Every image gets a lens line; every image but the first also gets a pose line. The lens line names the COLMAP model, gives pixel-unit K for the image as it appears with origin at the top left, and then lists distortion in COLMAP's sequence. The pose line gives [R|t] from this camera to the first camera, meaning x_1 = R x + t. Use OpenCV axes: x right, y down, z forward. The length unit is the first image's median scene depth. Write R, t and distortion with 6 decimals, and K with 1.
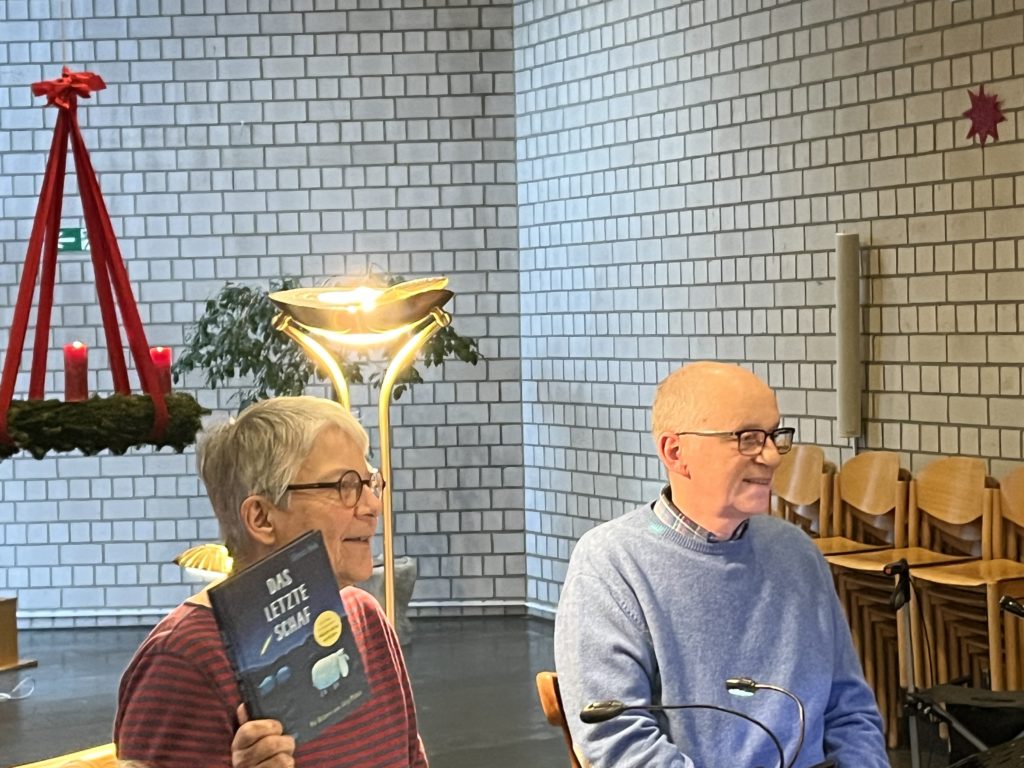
lens RADIAL K [[2260.9, 0, 511.7], [0, 2260.9, 384.9], [0, 0, 1]] dist [0.205067, 0.000000]
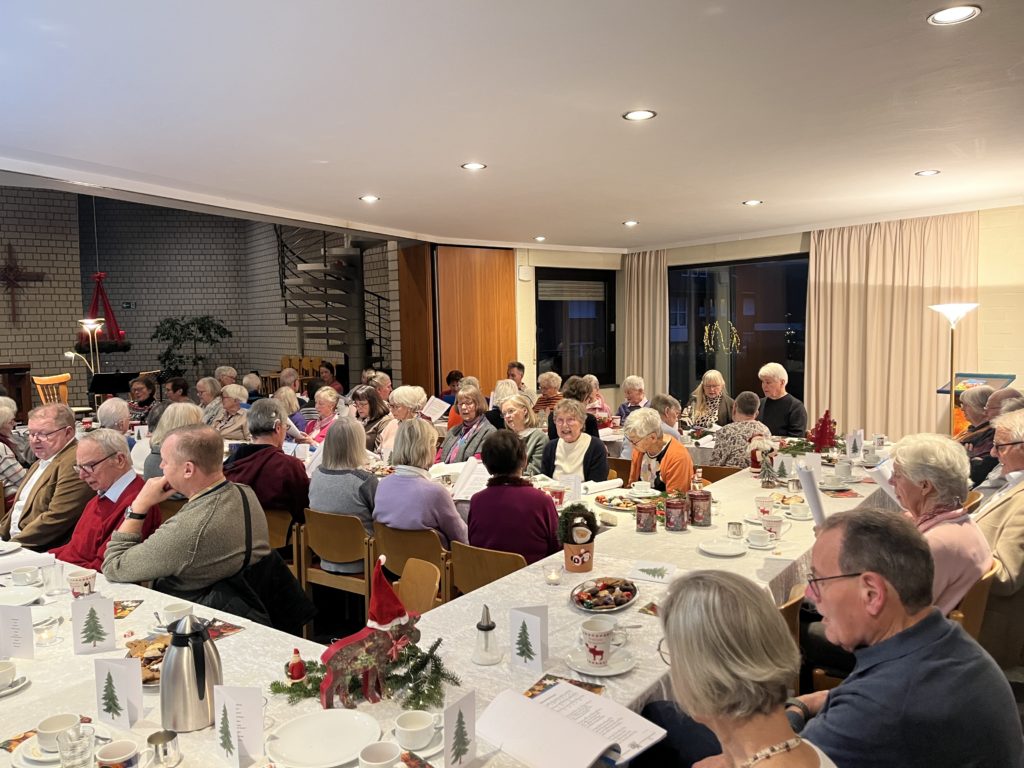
lens RADIAL K [[774.9, 0, 514.2], [0, 774.9, 384.4], [0, 0, 1]] dist [0.009741, 0.000606]
pose [[0.976479, -0.005579, 0.215542, 0.168733], [-0.004782, 0.998859, 0.047515, 0.005667], [-0.215561, -0.047428, 0.975338, -0.461648]]
